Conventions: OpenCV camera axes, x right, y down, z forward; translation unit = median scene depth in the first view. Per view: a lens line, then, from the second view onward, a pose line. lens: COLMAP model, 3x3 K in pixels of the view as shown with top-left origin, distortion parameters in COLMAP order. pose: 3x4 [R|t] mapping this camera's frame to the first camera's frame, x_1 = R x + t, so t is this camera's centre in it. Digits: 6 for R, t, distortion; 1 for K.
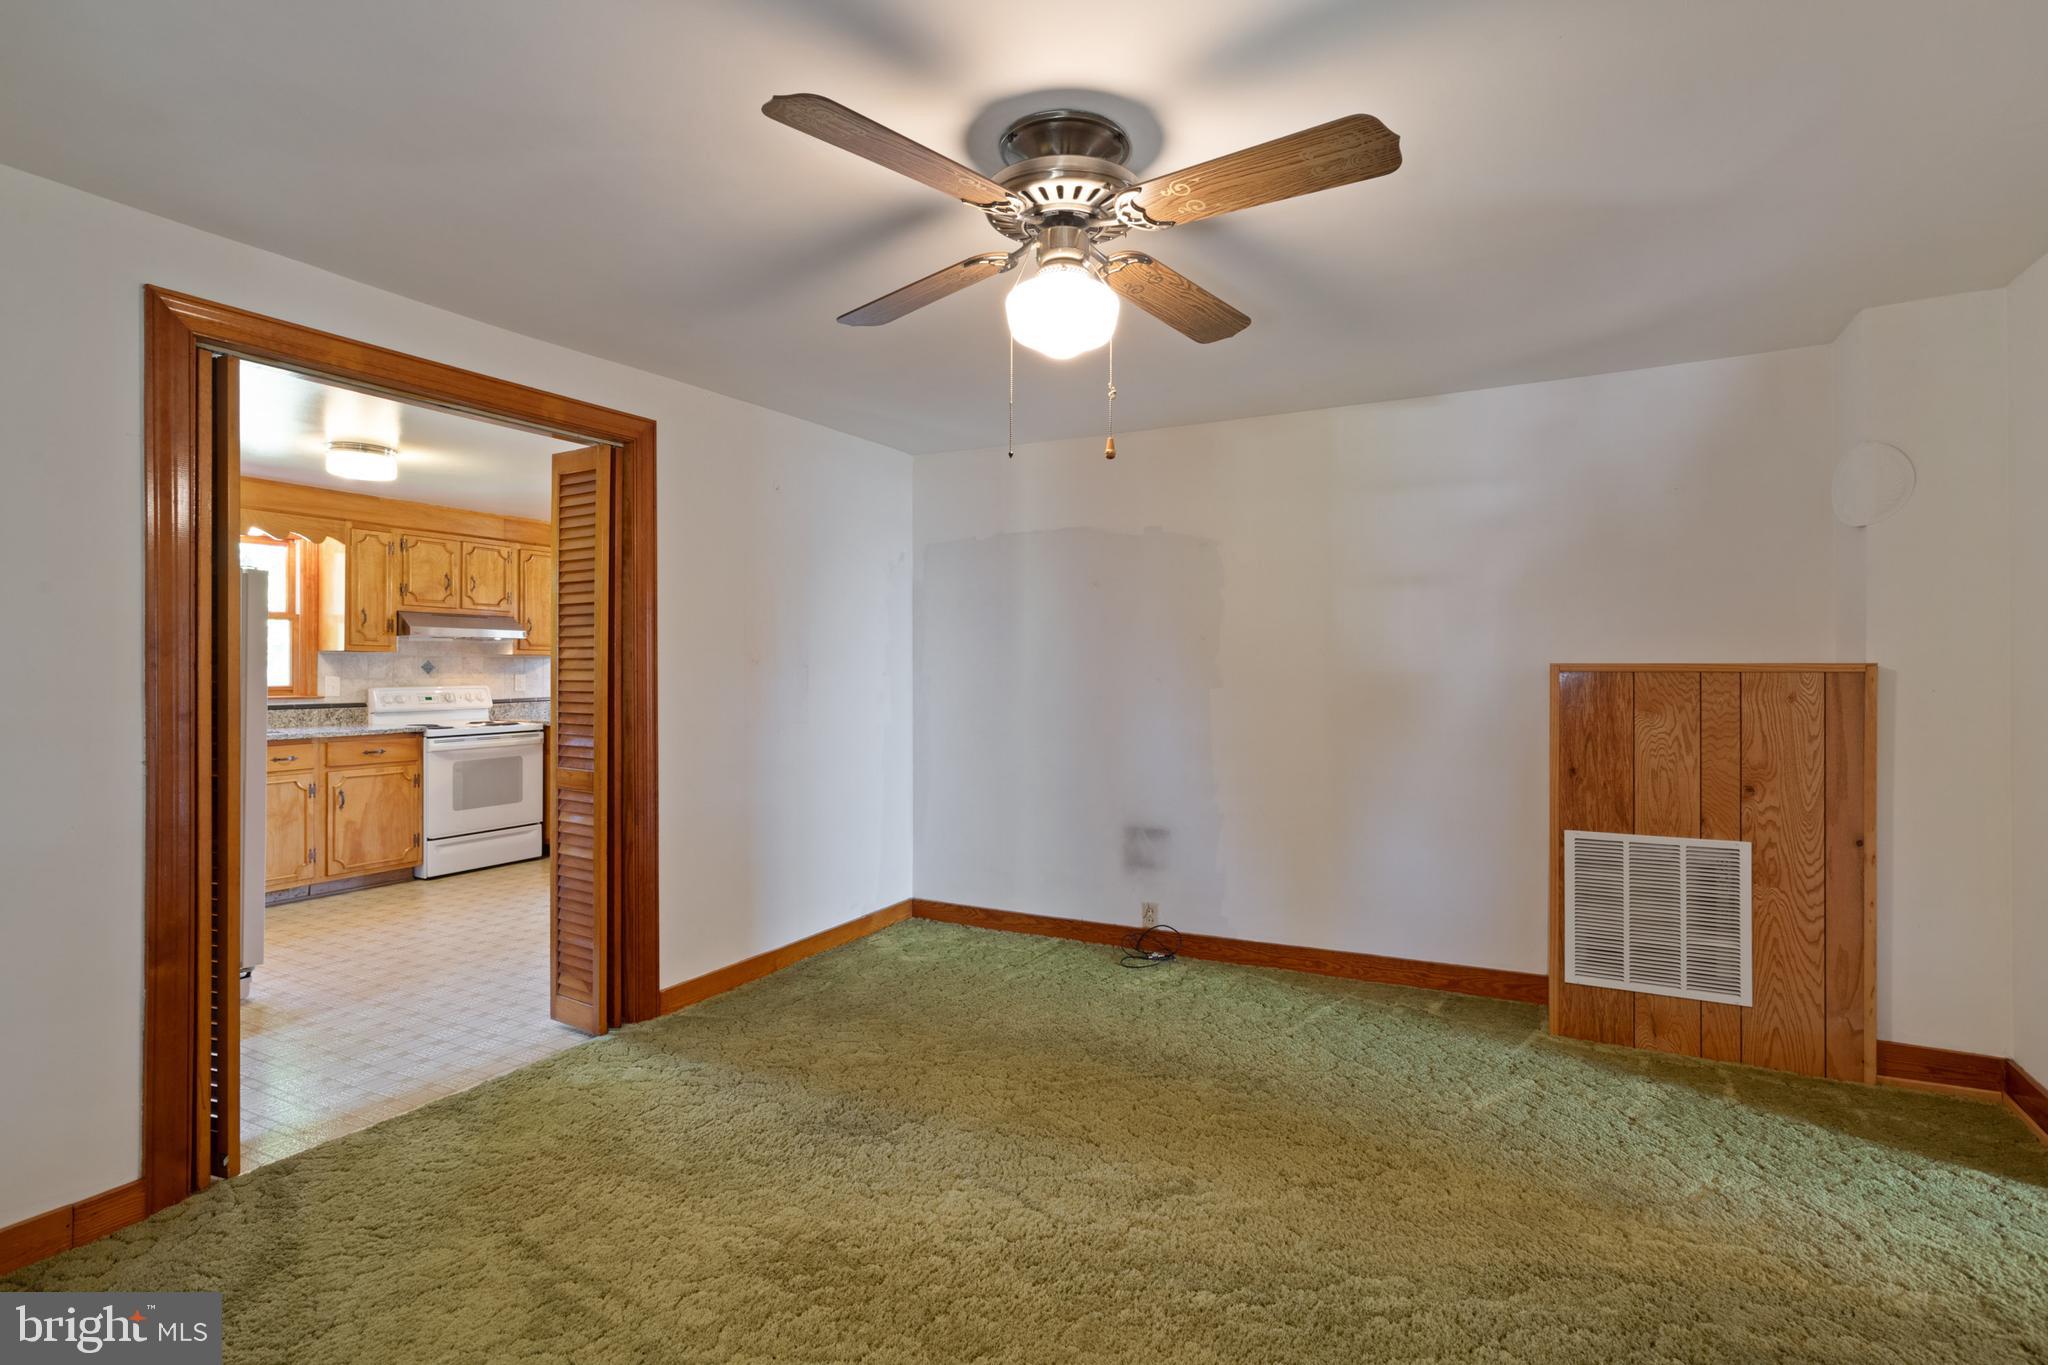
lens RADIAL K [[980.2, 0, 1040.9], [0, 980.2, 674.5], [0, 0, 1]] dist [-0.016554, 0.014732]
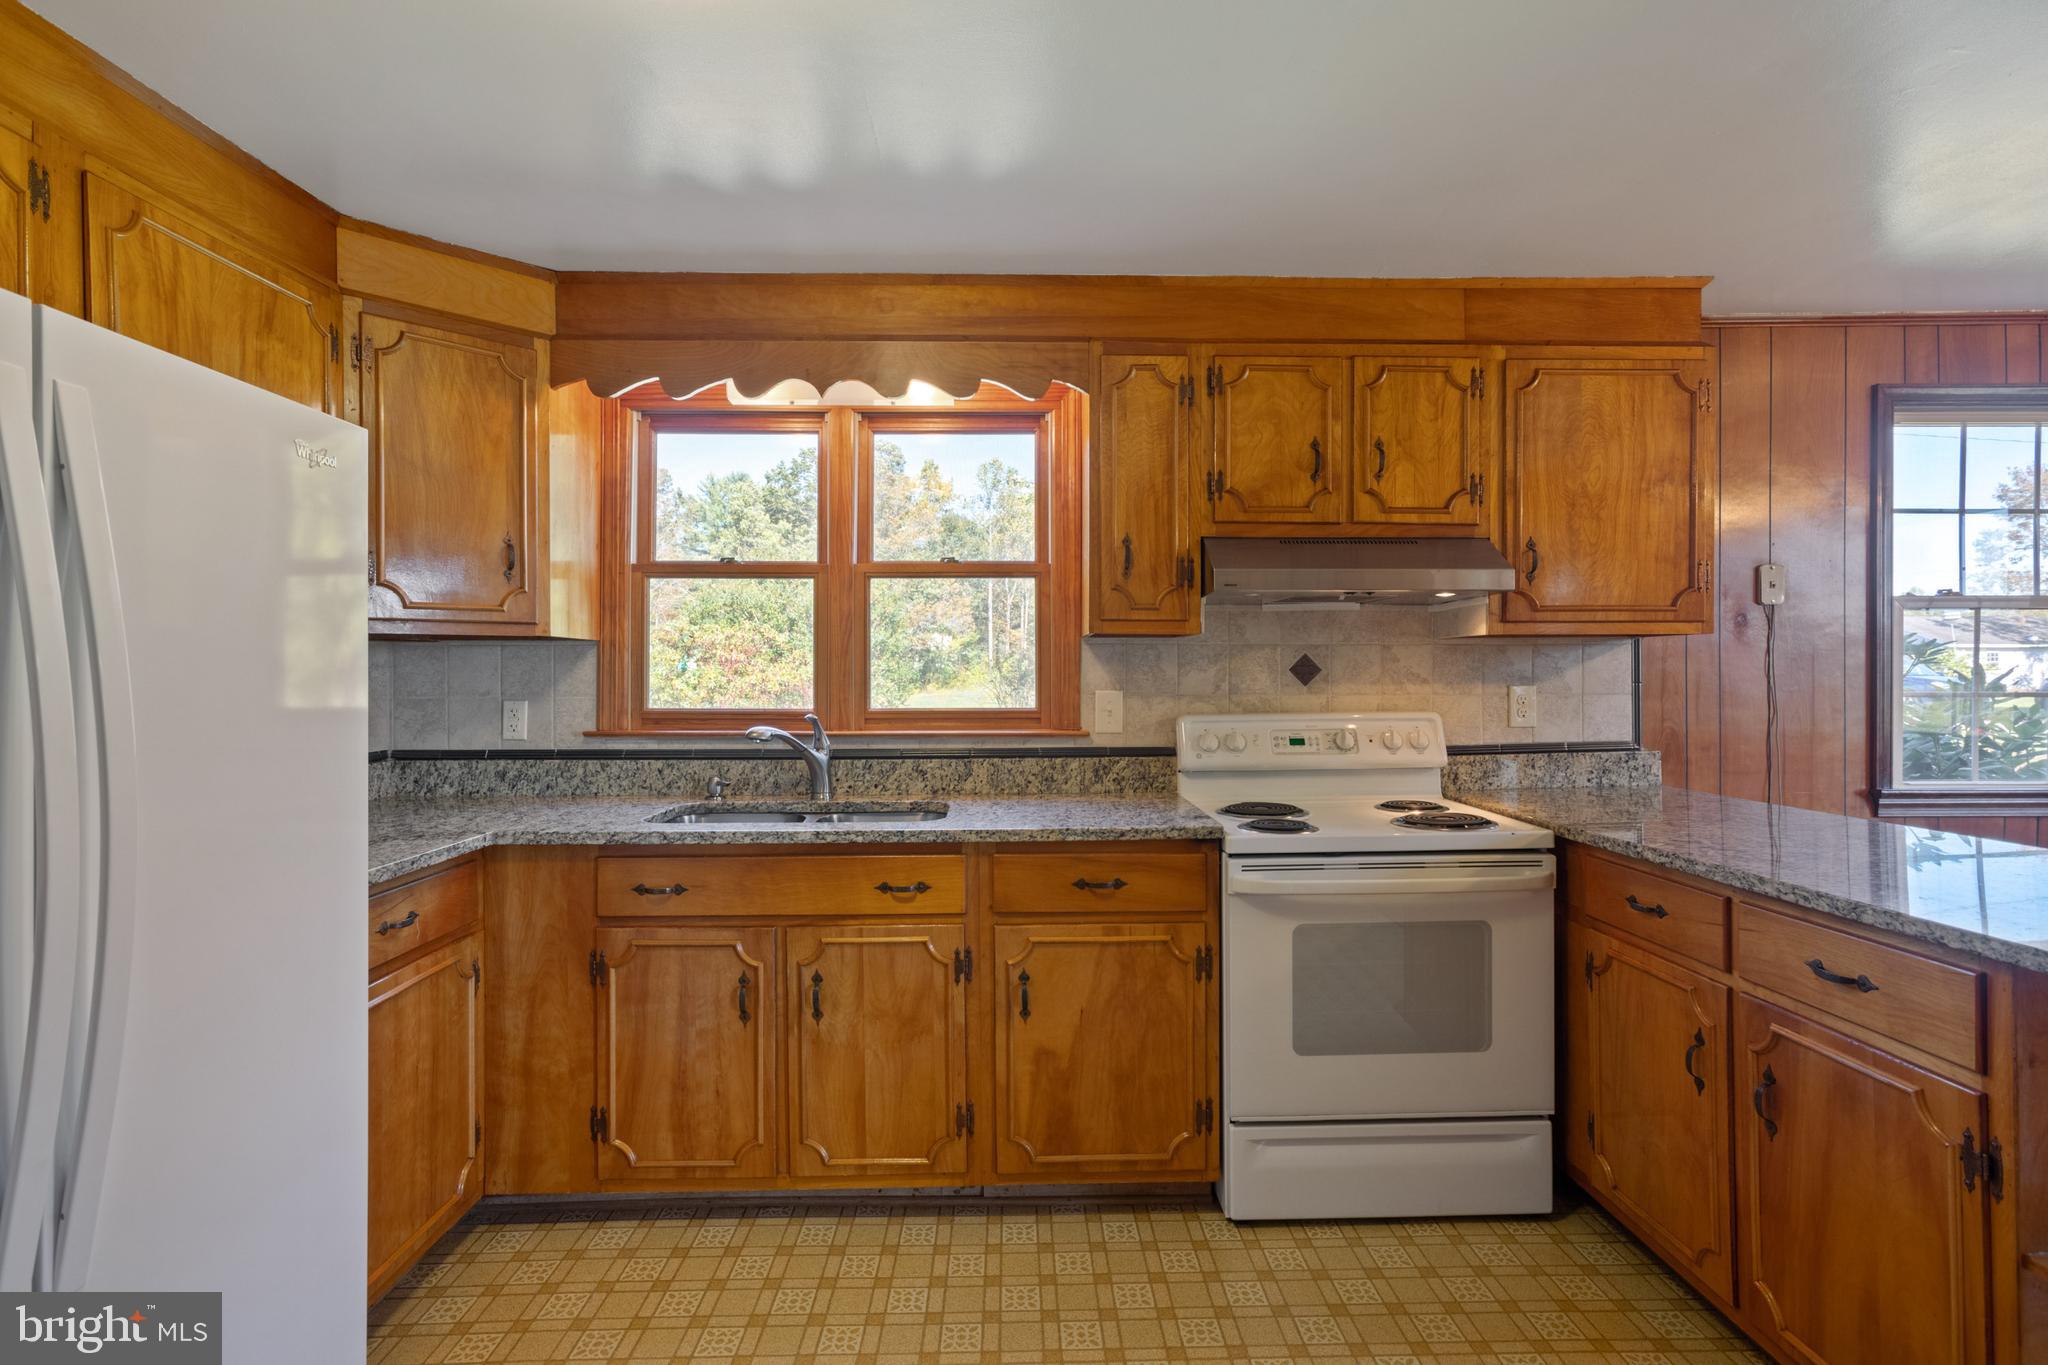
lens RADIAL K [[980.2, 0, 1033.3], [0, 980.2, 676.3], [0, 0, 1]] dist [-0.016554, 0.014732]
pose [[0.489142, -0.002764, -0.872200, -0.324477], [0.002098, 0.999996, -0.001992, -0.004128], [0.872202, -0.000855, 0.489145, 0.728799]]
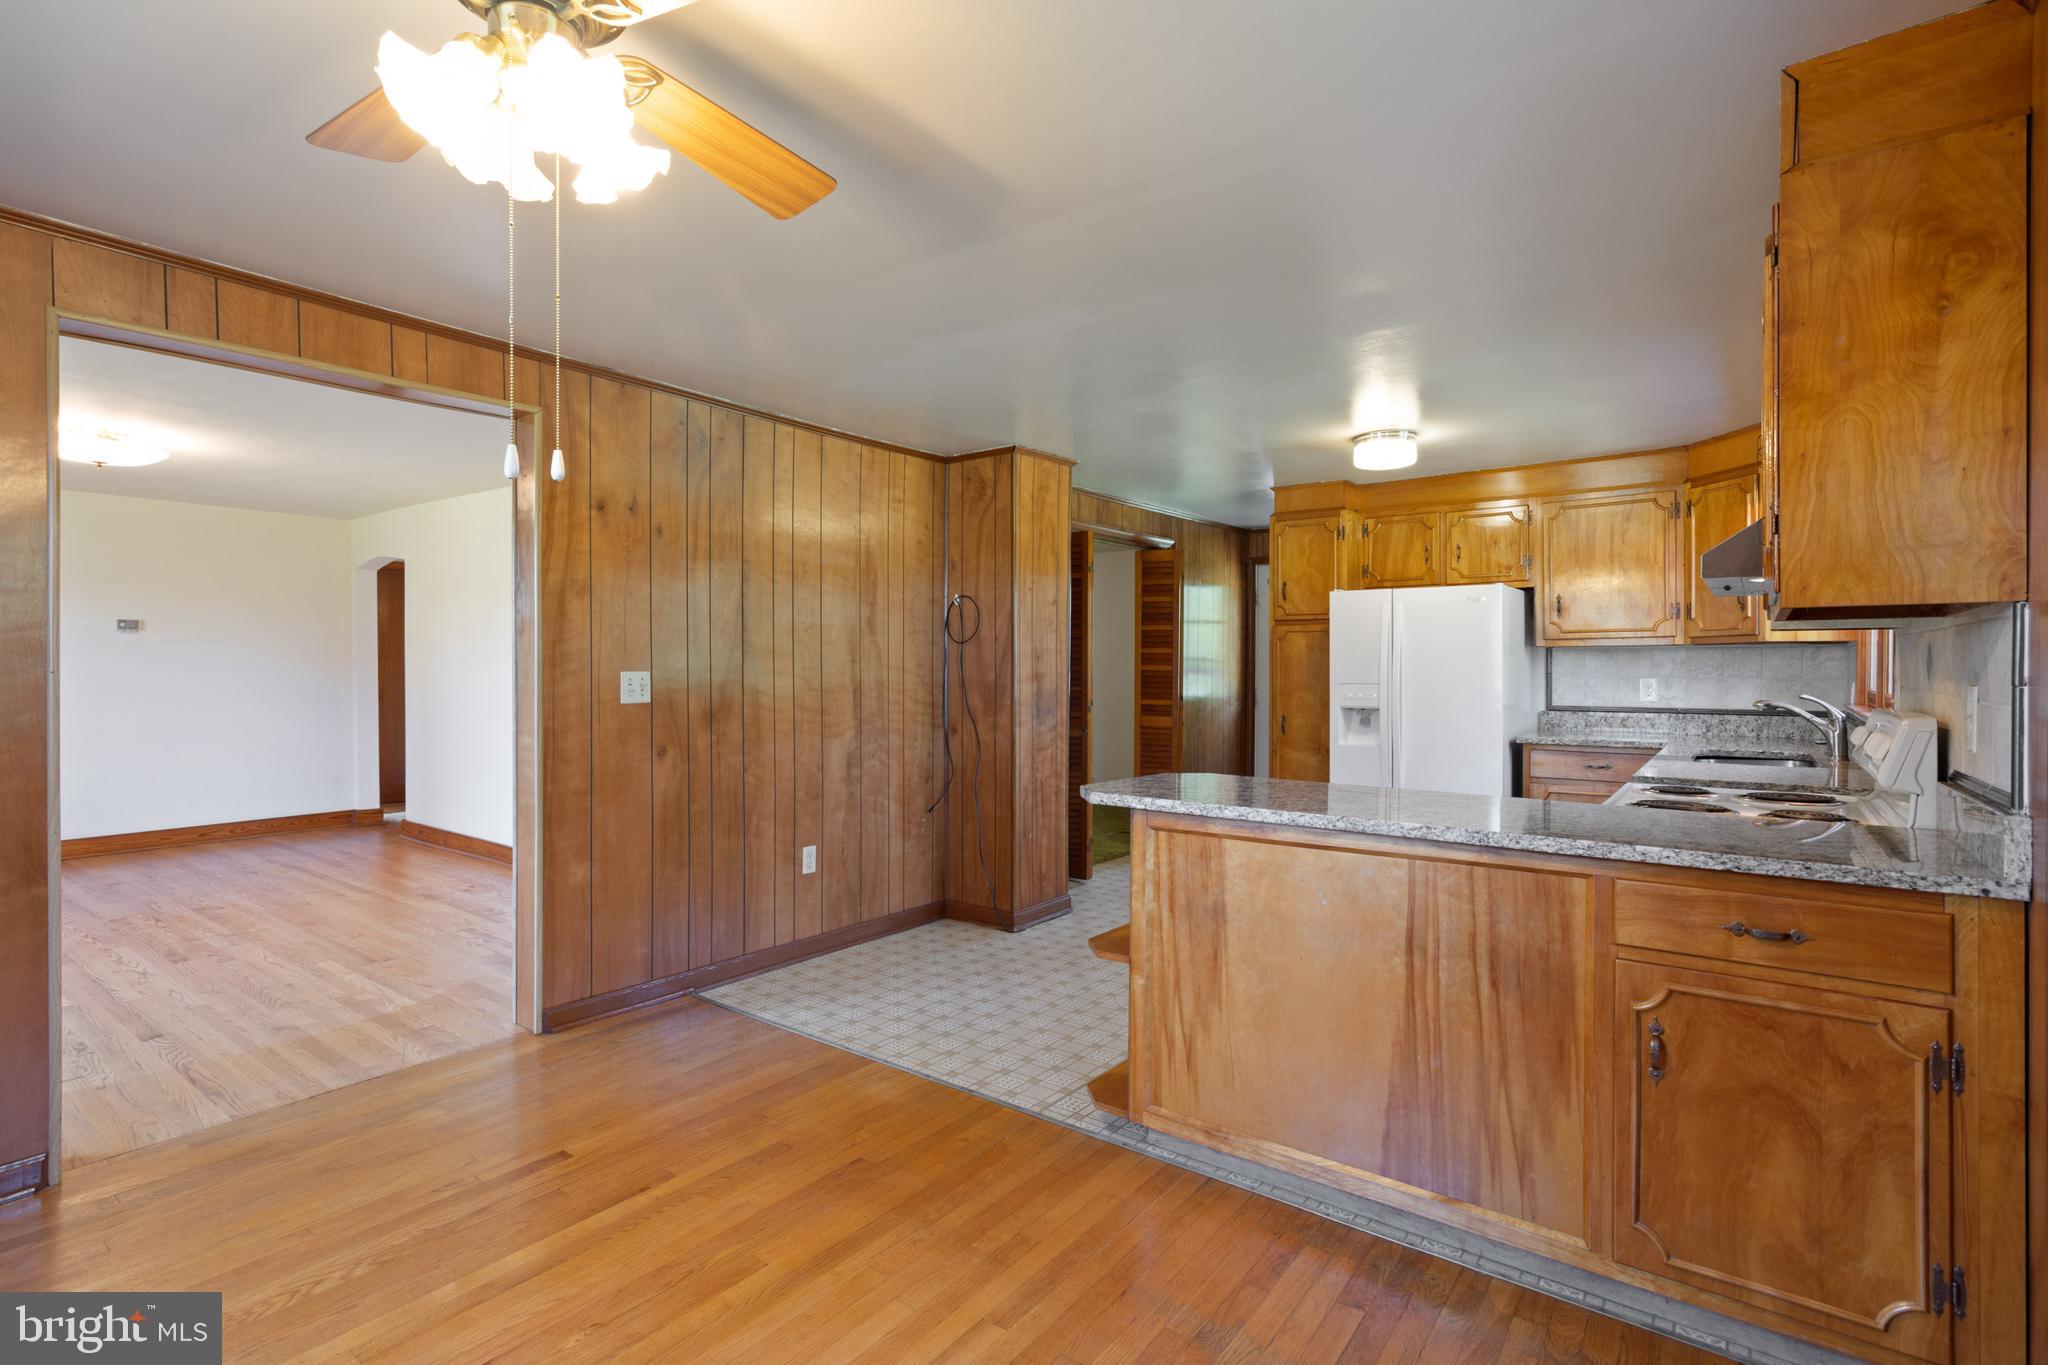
lens RADIAL K [[980.2, 0, 1030.3], [0, 980.2, 674.0], [0, 0, 1]] dist [-0.016554, 0.014732]
pose [[-0.988055, -0.007048, 0.153941, -0.380506], [-0.004935, 0.999888, 0.014102, -0.006413], [-0.154023, 0.013174, -0.987979, 1.521635]]
